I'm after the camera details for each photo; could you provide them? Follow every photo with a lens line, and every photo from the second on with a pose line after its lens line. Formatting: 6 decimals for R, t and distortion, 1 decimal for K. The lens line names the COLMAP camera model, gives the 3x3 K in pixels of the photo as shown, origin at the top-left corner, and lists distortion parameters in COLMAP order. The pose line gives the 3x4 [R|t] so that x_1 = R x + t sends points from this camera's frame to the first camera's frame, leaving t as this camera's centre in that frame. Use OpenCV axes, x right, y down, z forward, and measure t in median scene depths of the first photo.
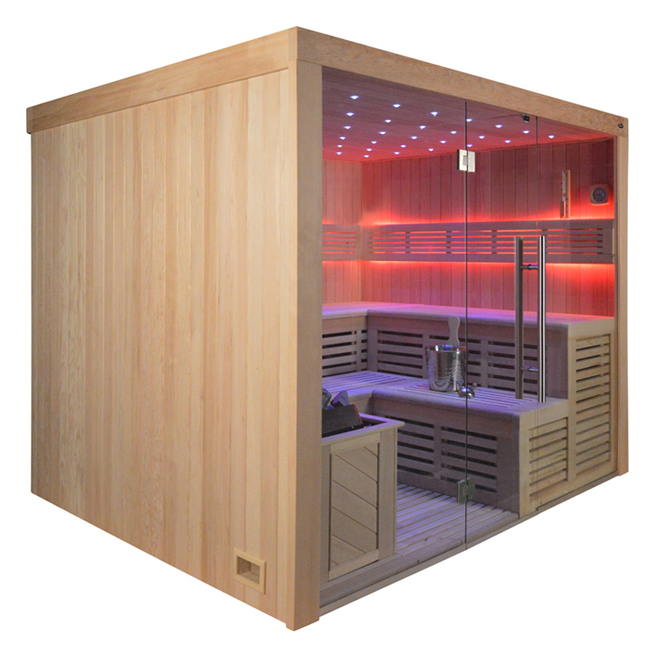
lens RADIAL K [[768.8, 0, 326.7], [0, 768.8, 235.5], [0, 0, 1]] dist [-0.000708, 0.015293]
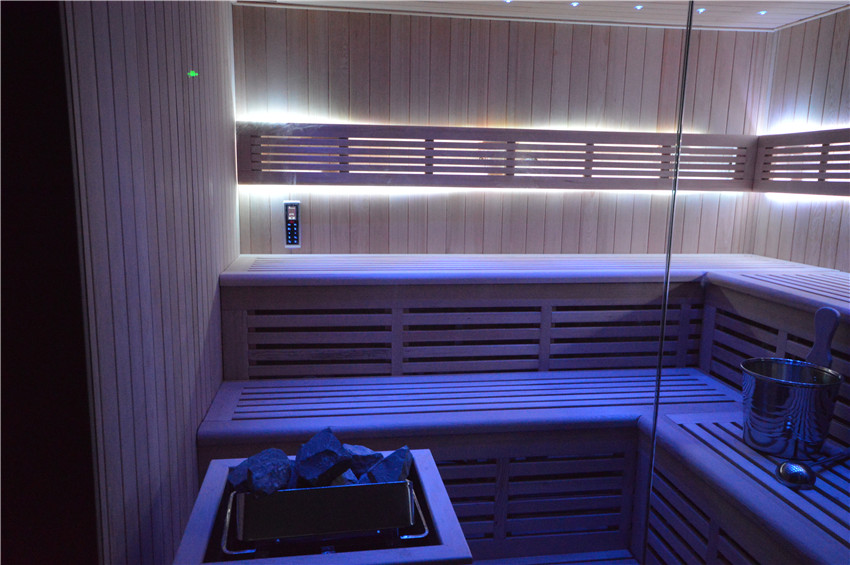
lens RADIAL K [[662.1, 0, 427.3], [0, 662.1, 288.4], [0, 0, 1]] dist [0.003302, 0.045441]
pose [[0.800142, 0.116776, -0.588333, 0.217253], [-0.007270, 0.982681, 0.185162, 0.014097], [0.599766, -0.143879, 0.787133, 0.518916]]
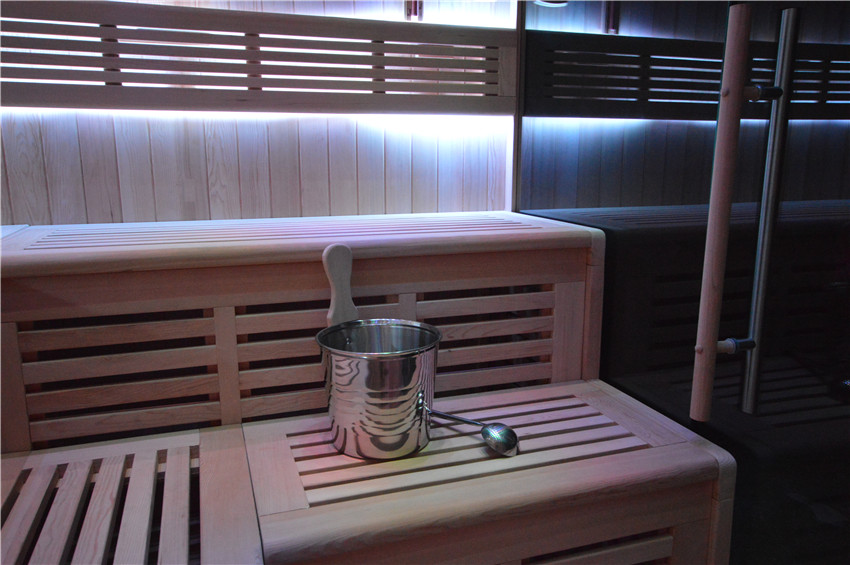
lens RADIAL K [[662.1, 0, 427.3], [0, 662.1, 288.4], [0, 0, 1]] dist [0.003302, 0.045441]
pose [[0.441410, -0.188355, 0.877314, -0.098056], [-0.011904, 0.976405, 0.215618, 0.057771], [-0.897226, -0.105620, 0.428753, 0.845800]]
